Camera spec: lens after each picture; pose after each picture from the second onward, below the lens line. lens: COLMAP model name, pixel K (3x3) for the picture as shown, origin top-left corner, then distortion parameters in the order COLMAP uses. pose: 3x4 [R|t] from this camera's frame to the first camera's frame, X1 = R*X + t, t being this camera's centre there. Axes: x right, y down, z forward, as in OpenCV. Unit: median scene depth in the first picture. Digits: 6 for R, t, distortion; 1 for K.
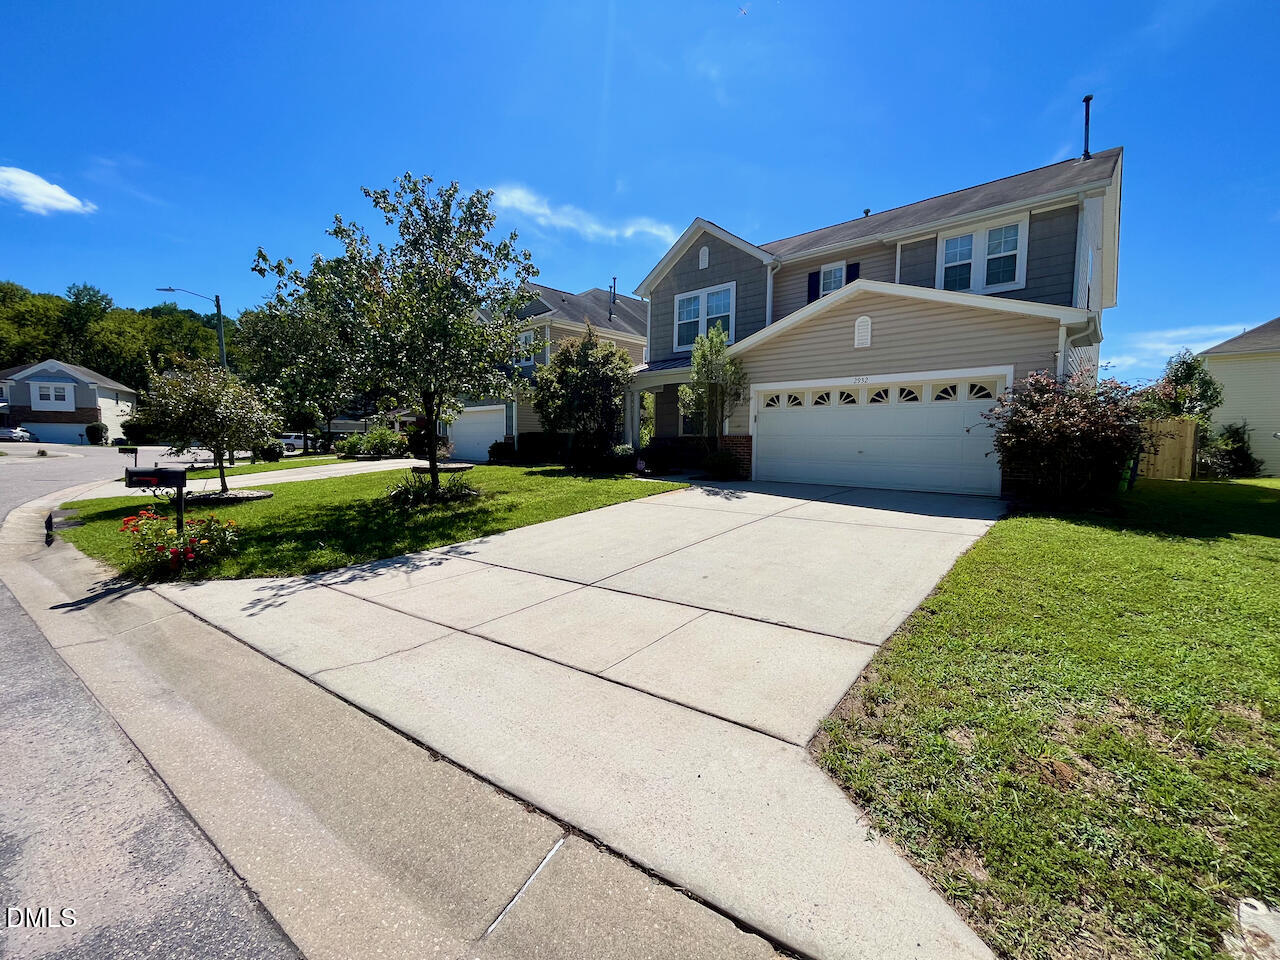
lens RADIAL K [[520.4, 0, 639.8], [0, 520.4, 480.1], [0, 0, 1]] dist [0.001838, -0.000496]
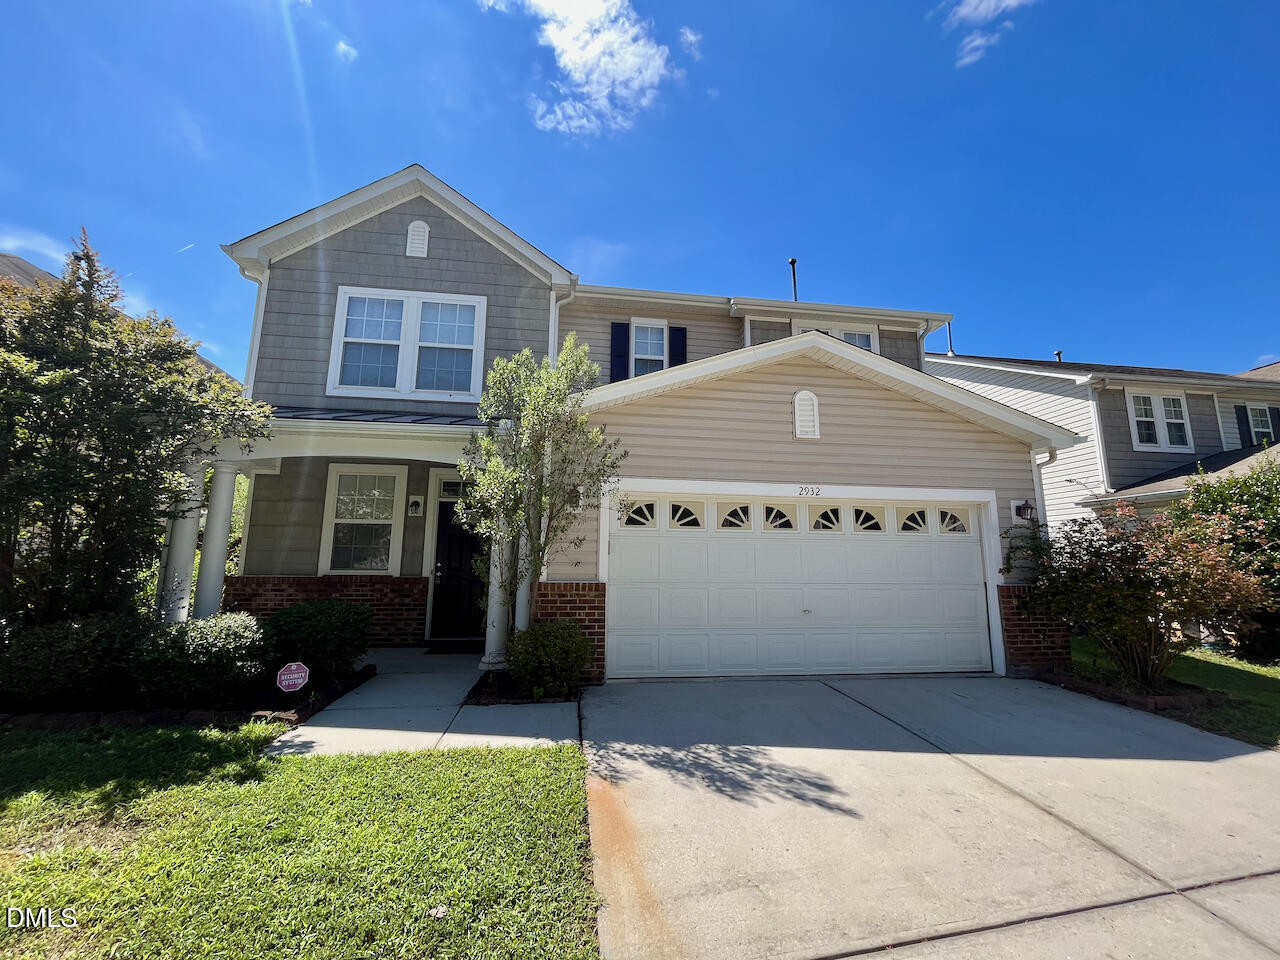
lens RADIAL K [[520.4, 0, 645.7], [0, 520.4, 471.6], [0, 0, 1]] dist [0.001838, -0.000496]
pose [[0.630986, 0.124121, 0.765800, -0.141232], [0.055614, 0.977342, -0.204231, -0.087370], [-0.773798, 0.171456, 0.609786, 0.673548]]
